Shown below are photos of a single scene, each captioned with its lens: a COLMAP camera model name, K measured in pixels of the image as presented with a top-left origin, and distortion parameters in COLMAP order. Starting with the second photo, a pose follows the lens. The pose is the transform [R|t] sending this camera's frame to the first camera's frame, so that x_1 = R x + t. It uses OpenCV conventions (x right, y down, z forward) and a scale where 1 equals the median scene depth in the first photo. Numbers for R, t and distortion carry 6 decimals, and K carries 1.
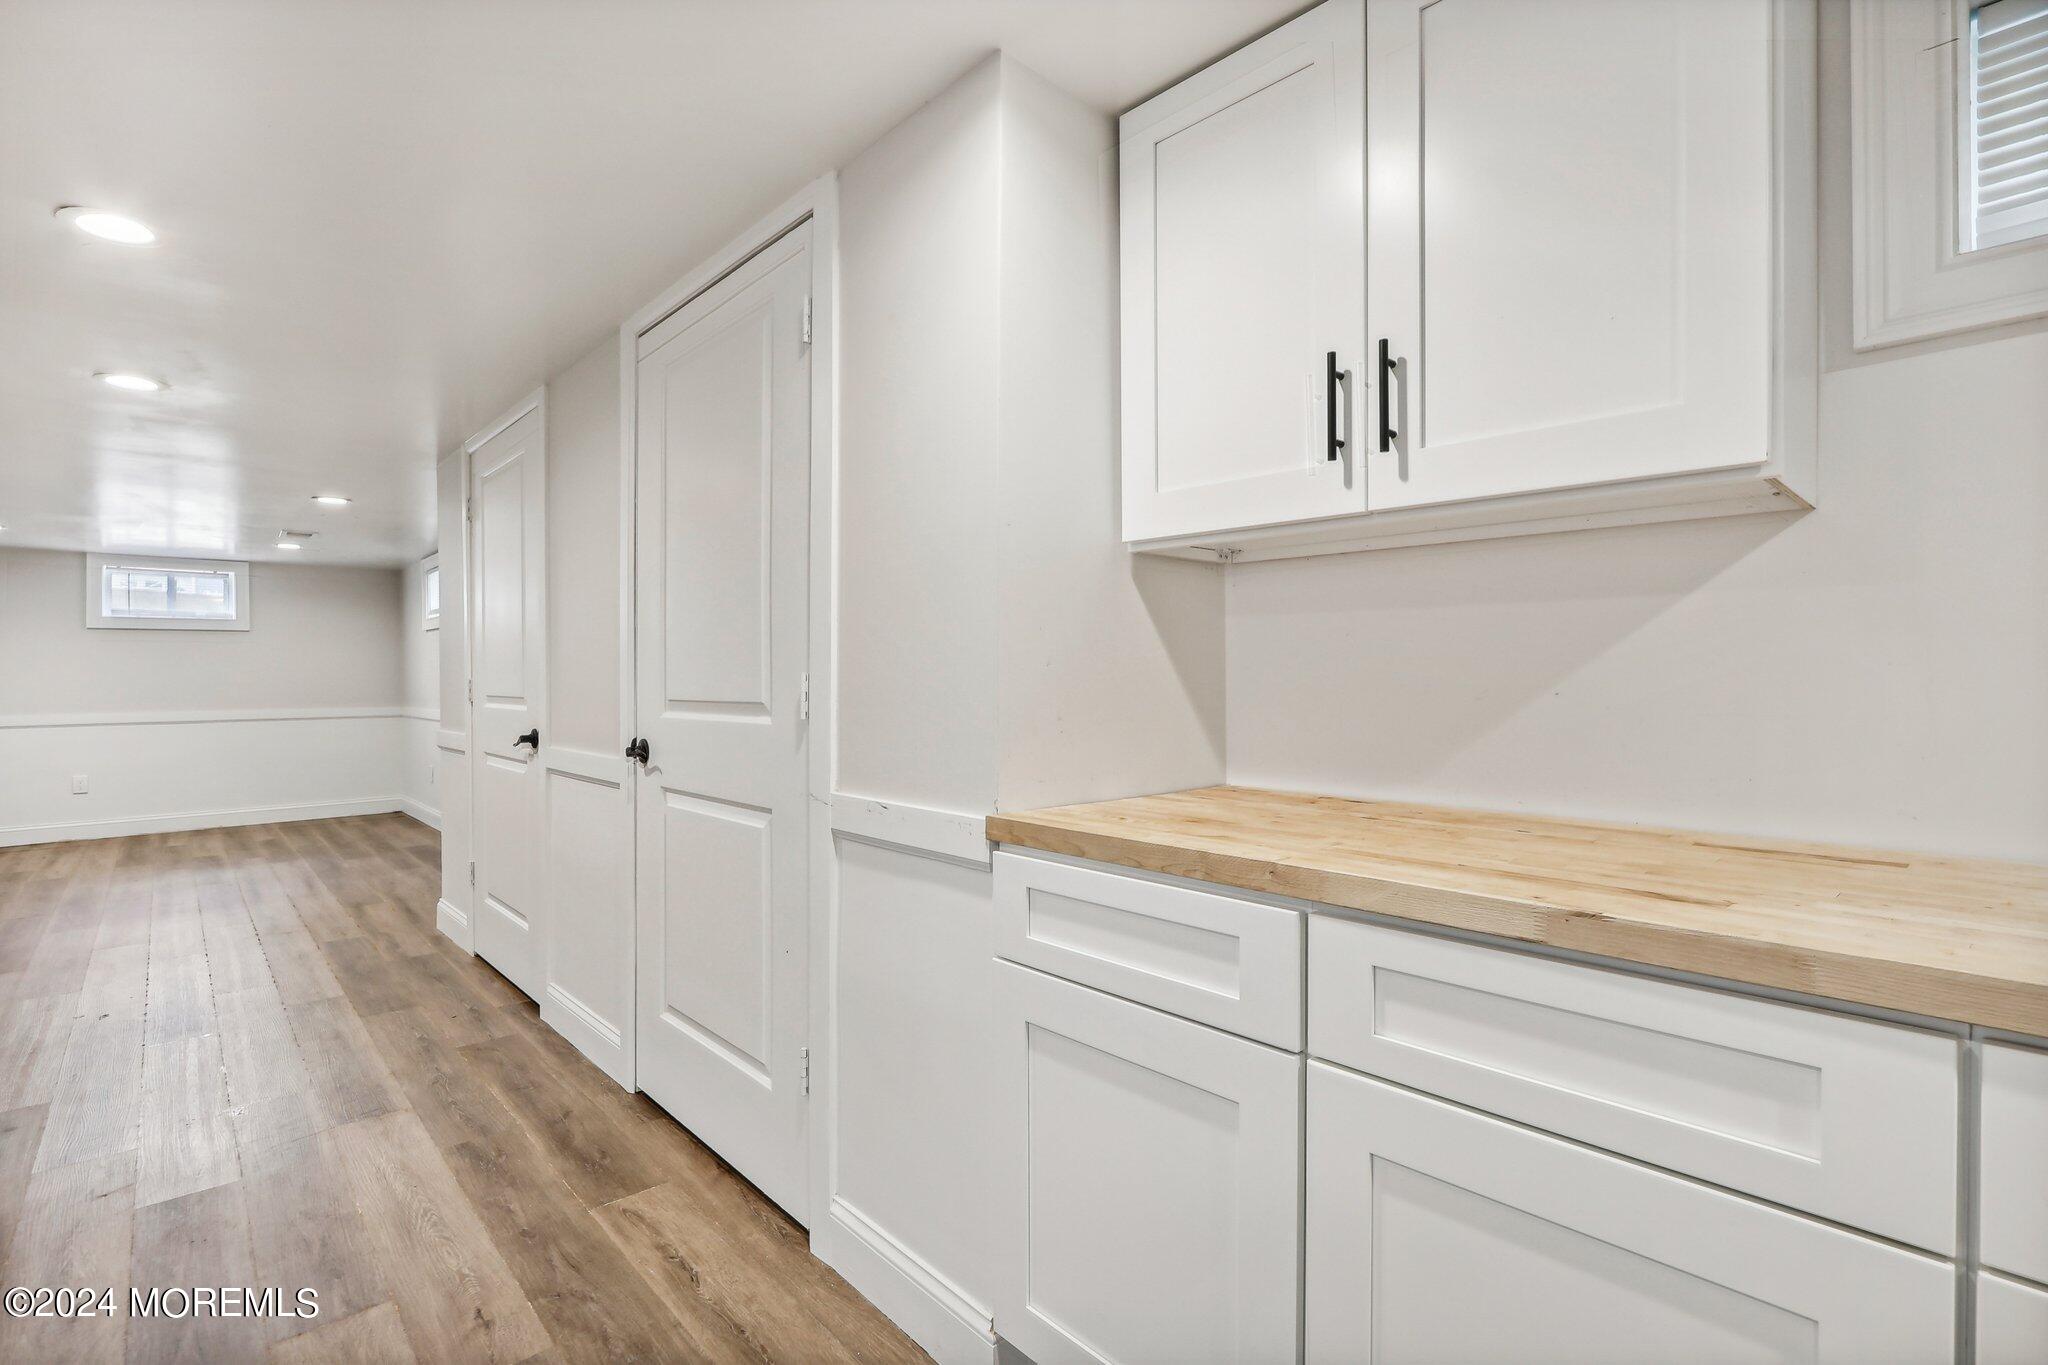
lens RADIAL K [[957.3, 0, 1015.5], [0, 957.3, 687.5], [0, 0, 1]] dist [0.003355, 0.000633]
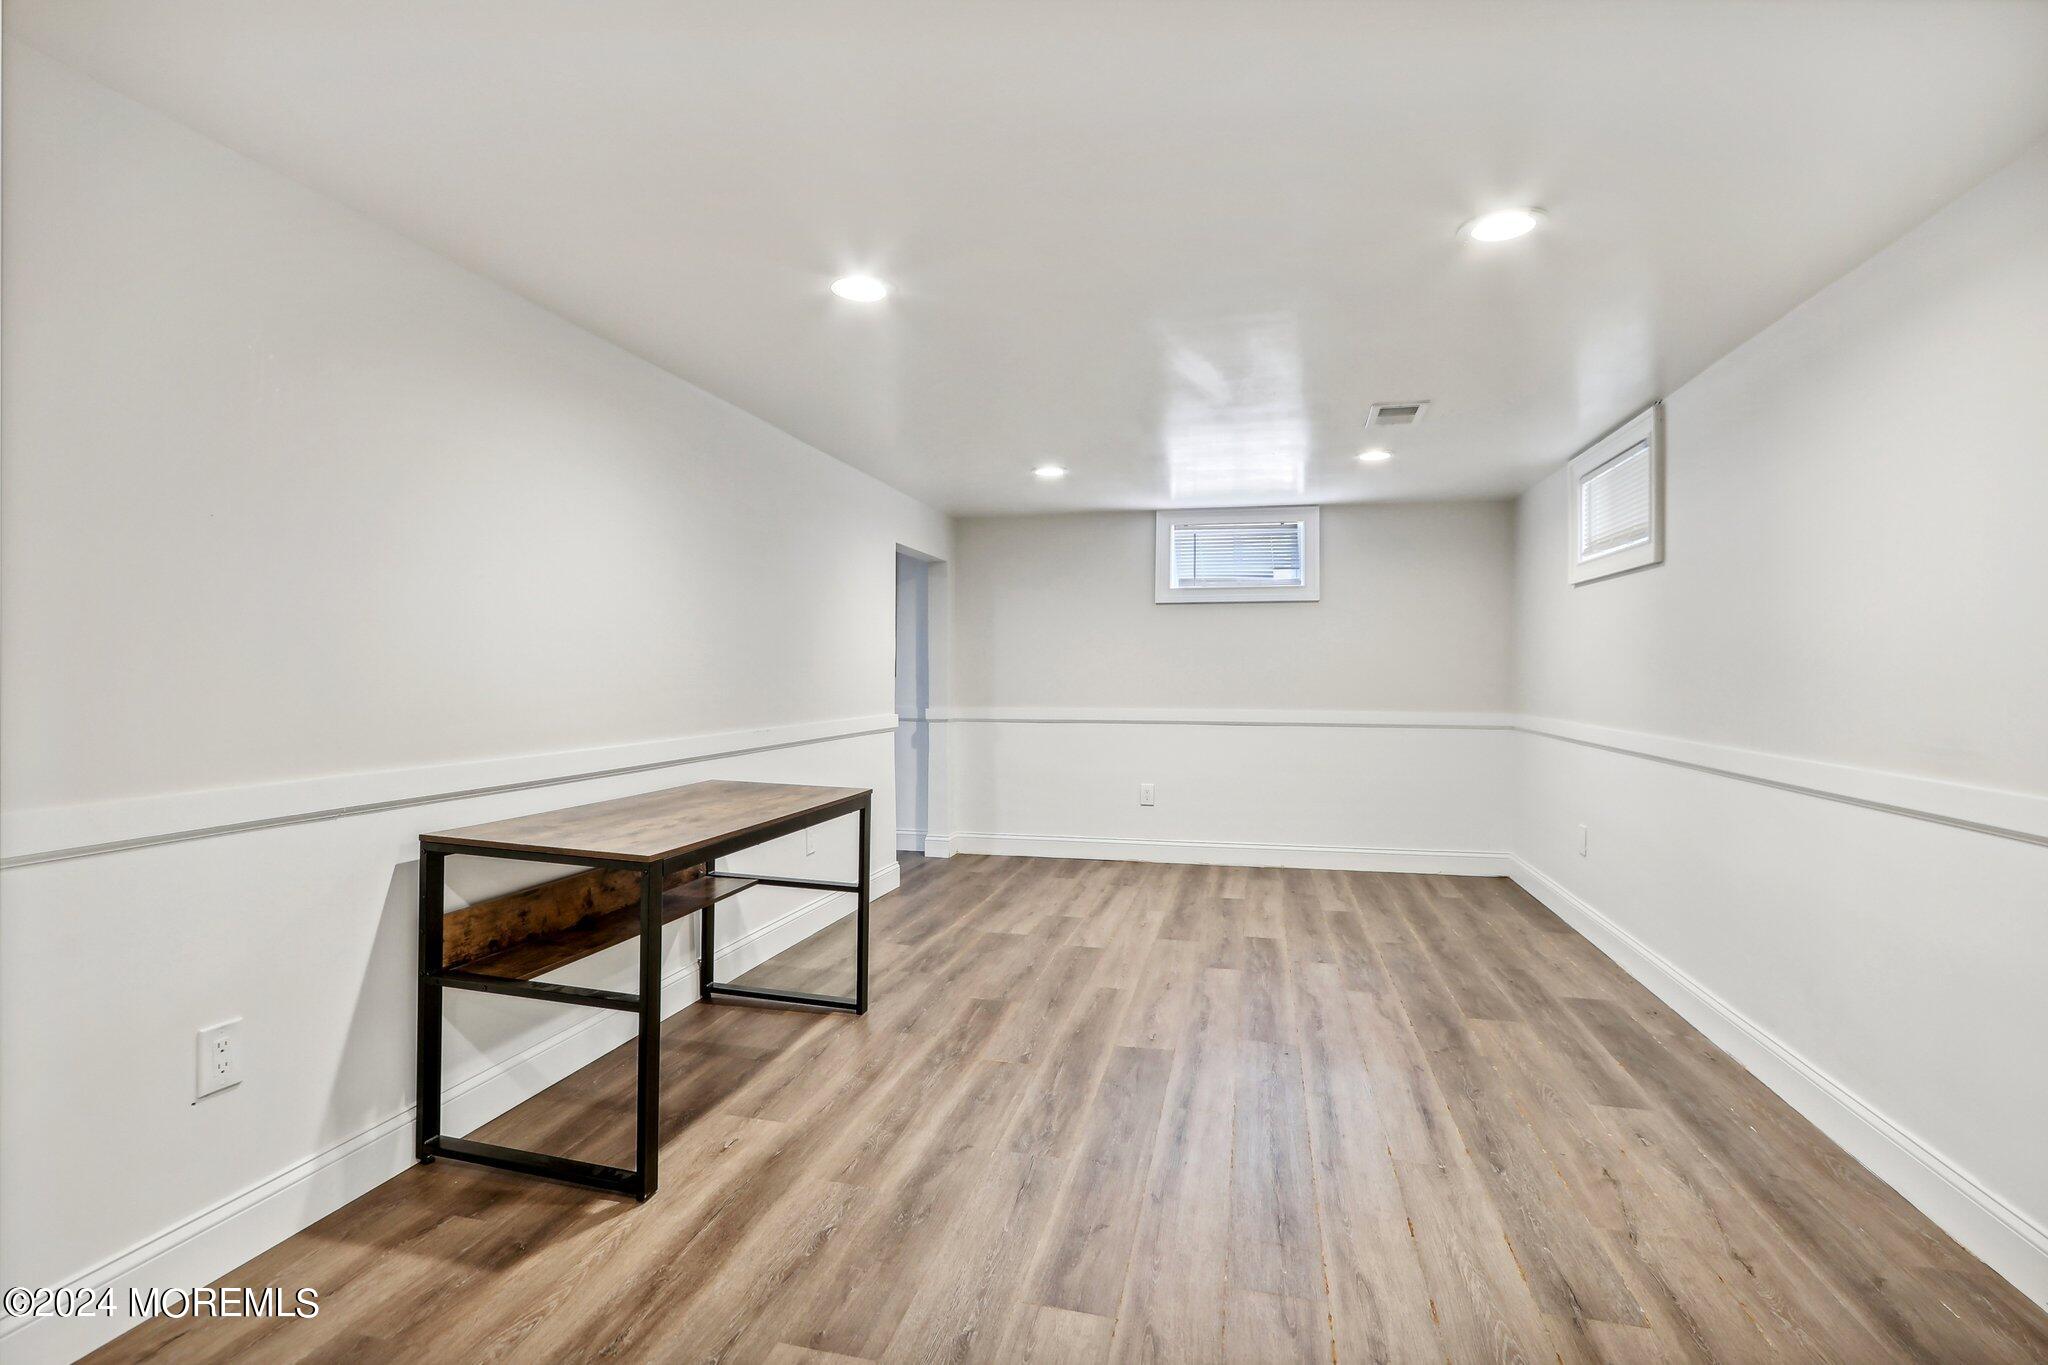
lens RADIAL K [[957.3, 0, 1015.5], [0, 957.3, 678.1], [0, 0, 1]] dist [0.003355, 0.000633]
pose [[0.564797, 0.014213, -0.825108, -0.336199], [-0.016283, 0.999849, 0.006077, -0.001248], [0.825069, 0.010003, 0.564943, 0.410581]]
